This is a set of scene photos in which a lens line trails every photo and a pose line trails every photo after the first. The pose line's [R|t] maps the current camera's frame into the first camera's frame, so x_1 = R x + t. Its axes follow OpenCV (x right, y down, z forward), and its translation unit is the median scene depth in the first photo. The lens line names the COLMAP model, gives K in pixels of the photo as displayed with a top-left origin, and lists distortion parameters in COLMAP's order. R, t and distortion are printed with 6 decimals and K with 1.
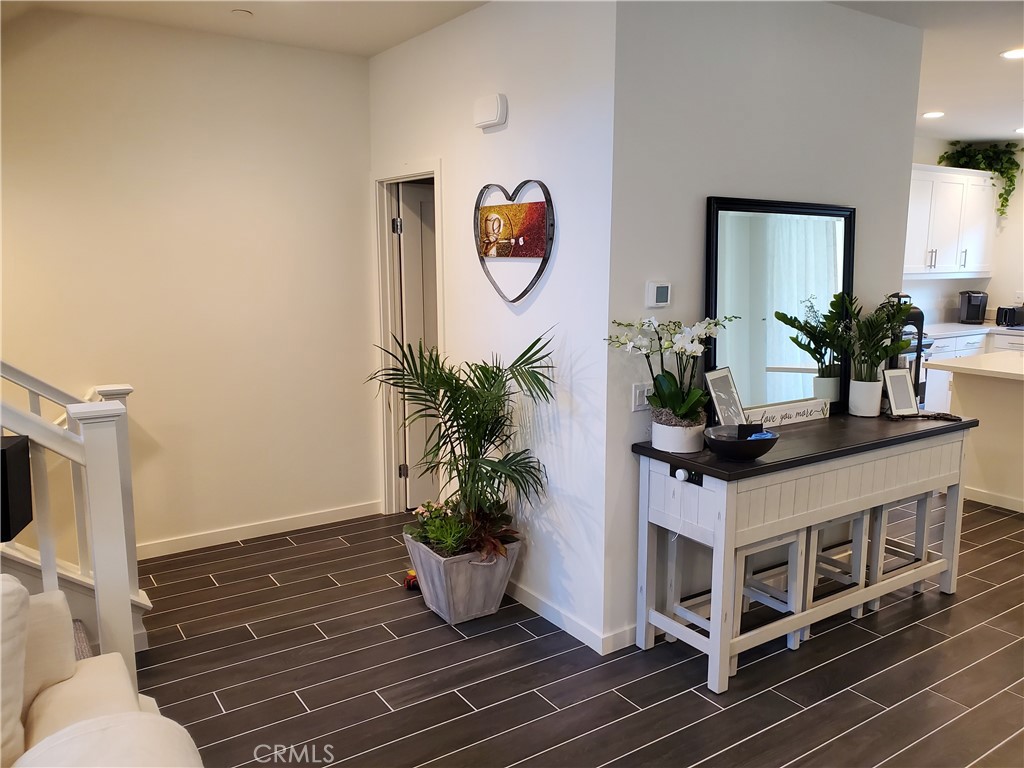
lens RADIAL K [[786.5, 0, 511.8], [0, 786.5, 380.4], [0, 0, 1]] dist [0.011568, 0.001937]
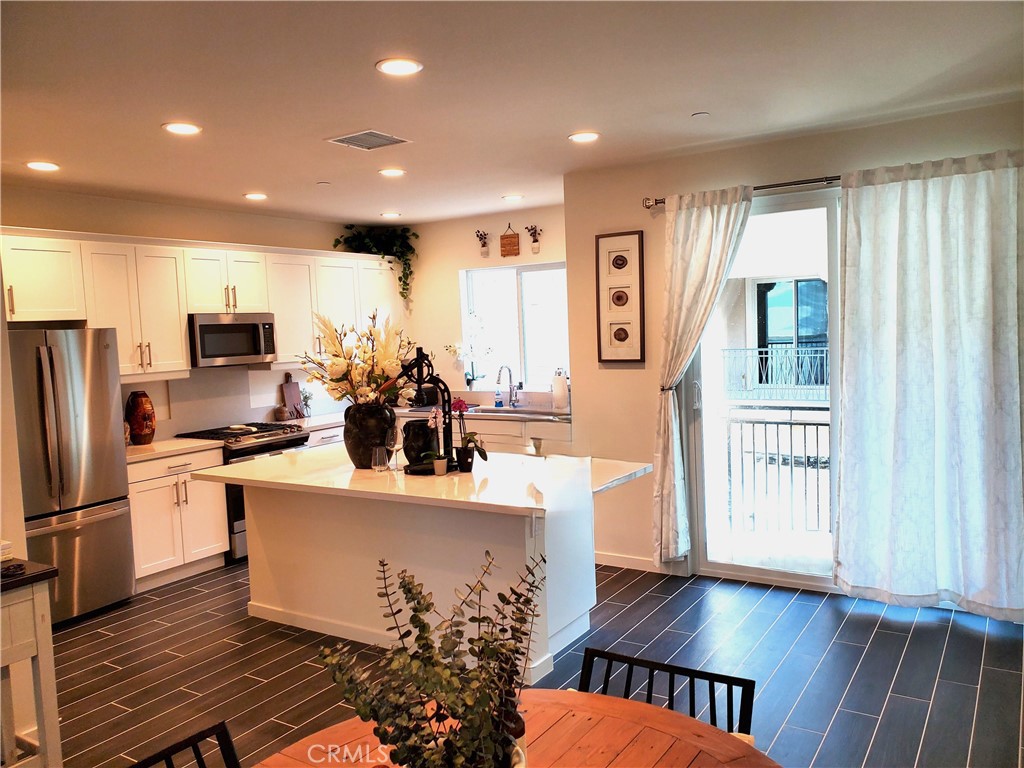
lens RADIAL K [[786.5, 0, 513.9], [0, 786.5, 387.0], [0, 0, 1]] dist [0.011568, 0.001937]
pose [[0.920288, -0.059384, 0.386710, 0.357963], [0.092951, 0.993300, -0.068671, -0.015609], [-0.380041, 0.099142, 0.919641, 0.039702]]
